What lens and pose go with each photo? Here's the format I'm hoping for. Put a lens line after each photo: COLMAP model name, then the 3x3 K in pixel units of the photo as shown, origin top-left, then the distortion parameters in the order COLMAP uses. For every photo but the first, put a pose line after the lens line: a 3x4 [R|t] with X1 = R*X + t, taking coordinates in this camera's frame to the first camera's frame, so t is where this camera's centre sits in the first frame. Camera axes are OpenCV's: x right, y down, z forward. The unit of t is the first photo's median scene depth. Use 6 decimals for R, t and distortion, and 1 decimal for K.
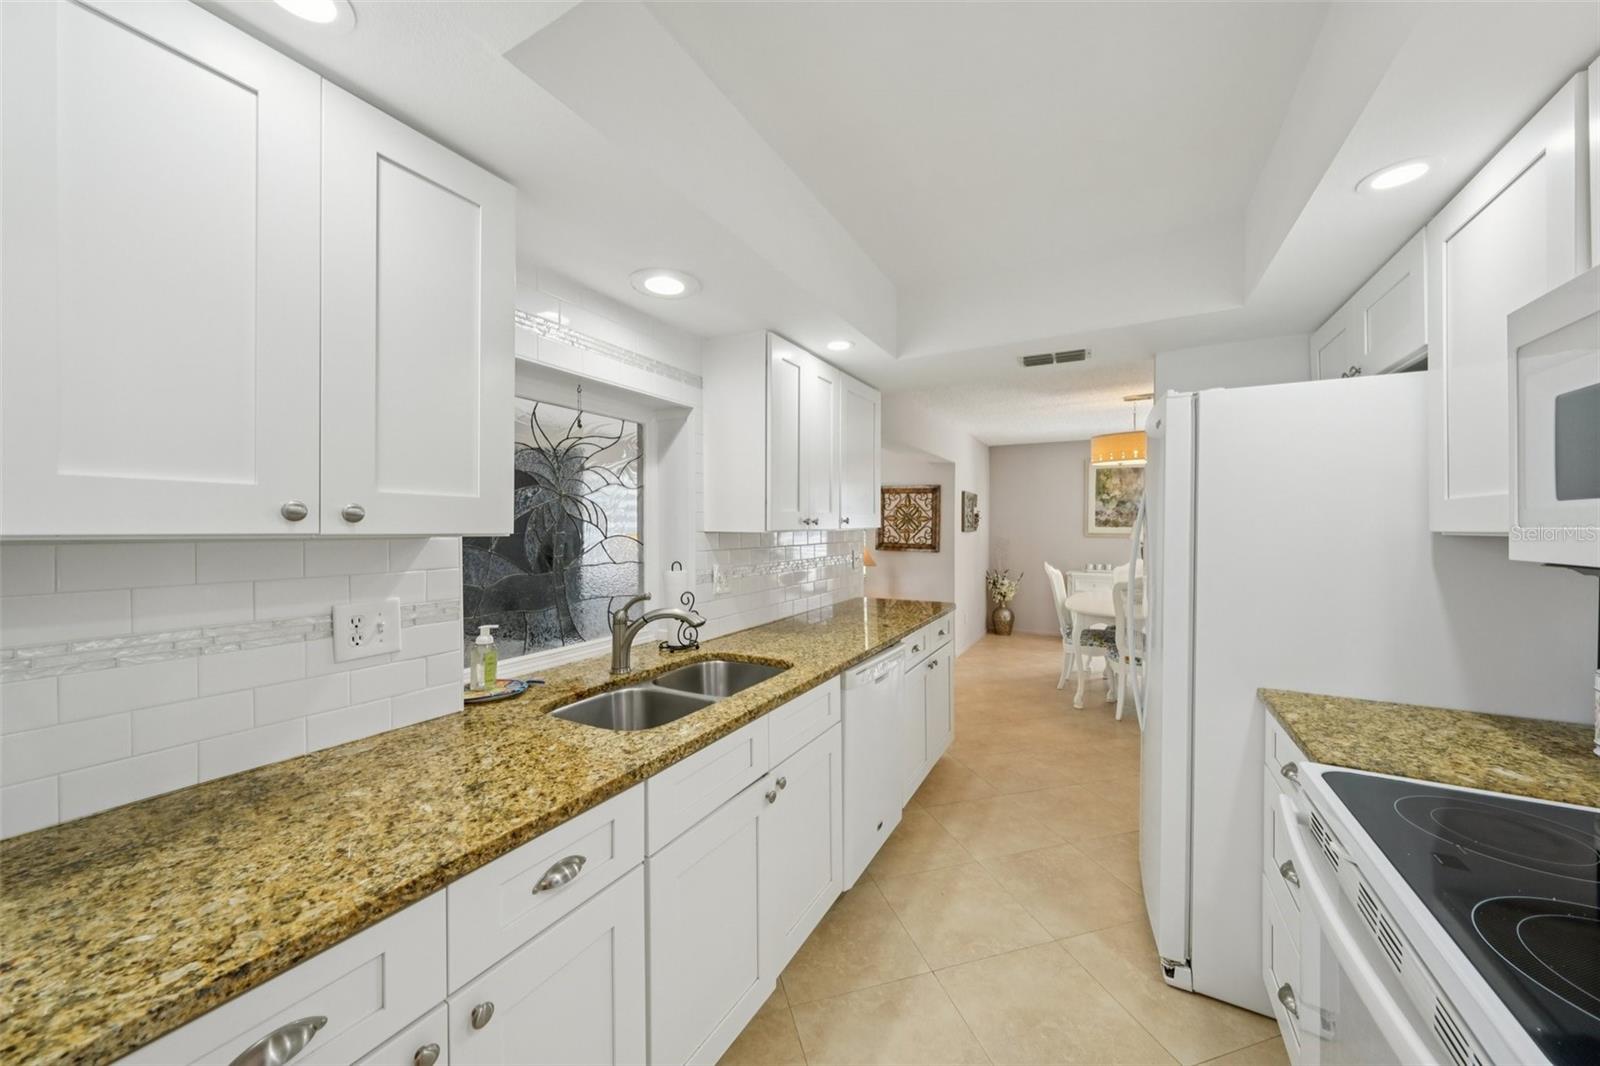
lens RADIAL K [[590.1, 0, 804.6], [0, 590.1, 527.8], [0, 0, 1]] dist [0.002008, 0.000046]
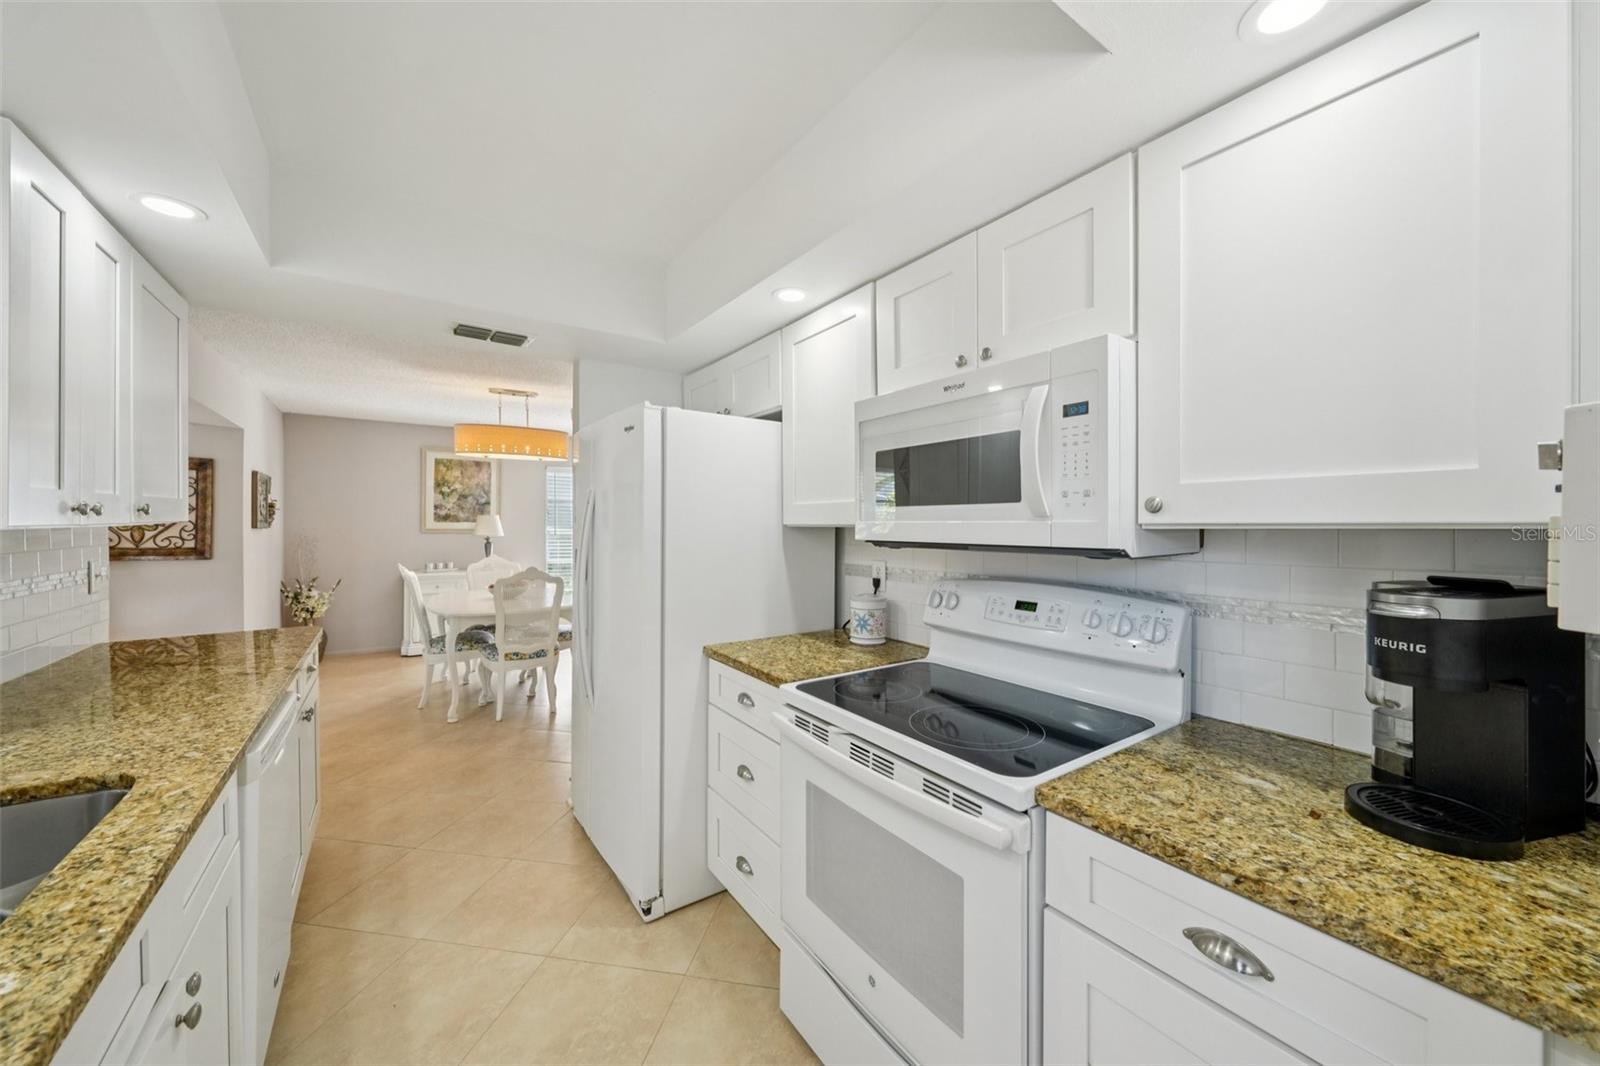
lens RADIAL K [[590.1, 0, 836.2], [0, 590.1, 523.9], [0, 0, 1]] dist [0.002008, 0.000046]
pose [[0.393253, -0.001087, 0.919430, -0.124988], [0.000918, 0.999999, 0.000790, 0.001510], [-0.919430, 0.000534, 0.393253, 0.094430]]
